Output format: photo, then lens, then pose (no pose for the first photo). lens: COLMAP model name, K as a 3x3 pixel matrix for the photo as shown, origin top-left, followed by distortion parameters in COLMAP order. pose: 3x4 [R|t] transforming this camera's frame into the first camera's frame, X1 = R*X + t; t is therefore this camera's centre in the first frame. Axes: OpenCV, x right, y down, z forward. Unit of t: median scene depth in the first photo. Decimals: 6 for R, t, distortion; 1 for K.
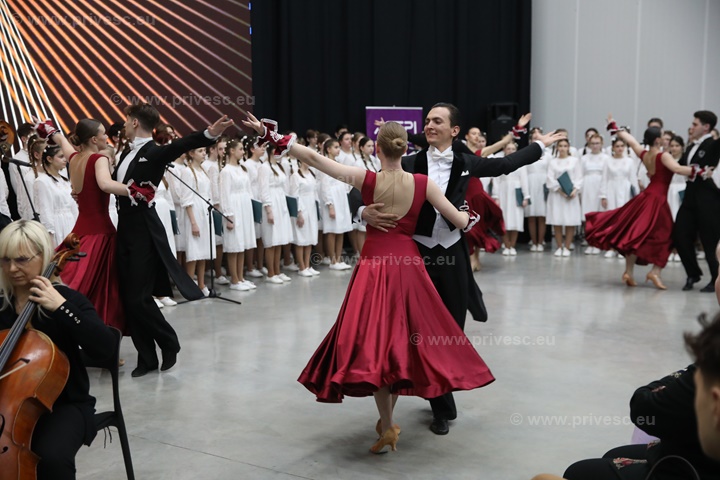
lens RADIAL K [[986.1, 0, 356.3], [0, 986.1, 235.6], [0, 0, 1]] dist [0.125623, 0.000000]
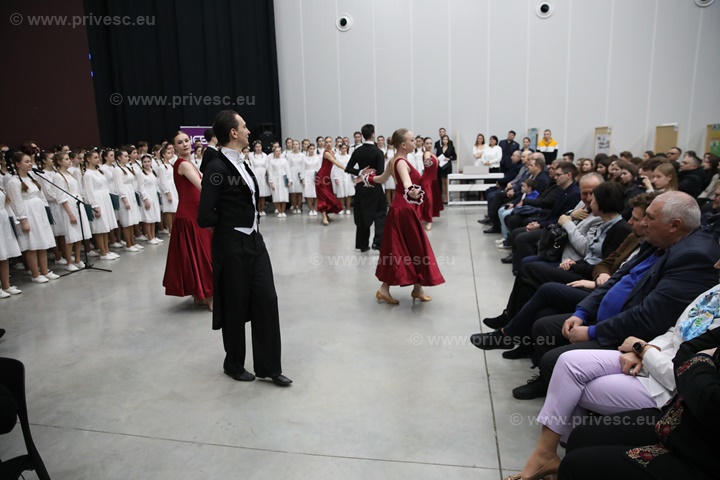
lens RADIAL K [[509.0, 0, 366.9], [0, 509.0, 239.0], [0, 0, 1]] dist [-0.099621, 0.078204]
pose [[0.916920, -0.092224, 0.388268, -0.051041], [0.060257, 0.993771, 0.093746, -0.016691], [-0.394495, -0.062562, 0.916766, 0.209793]]
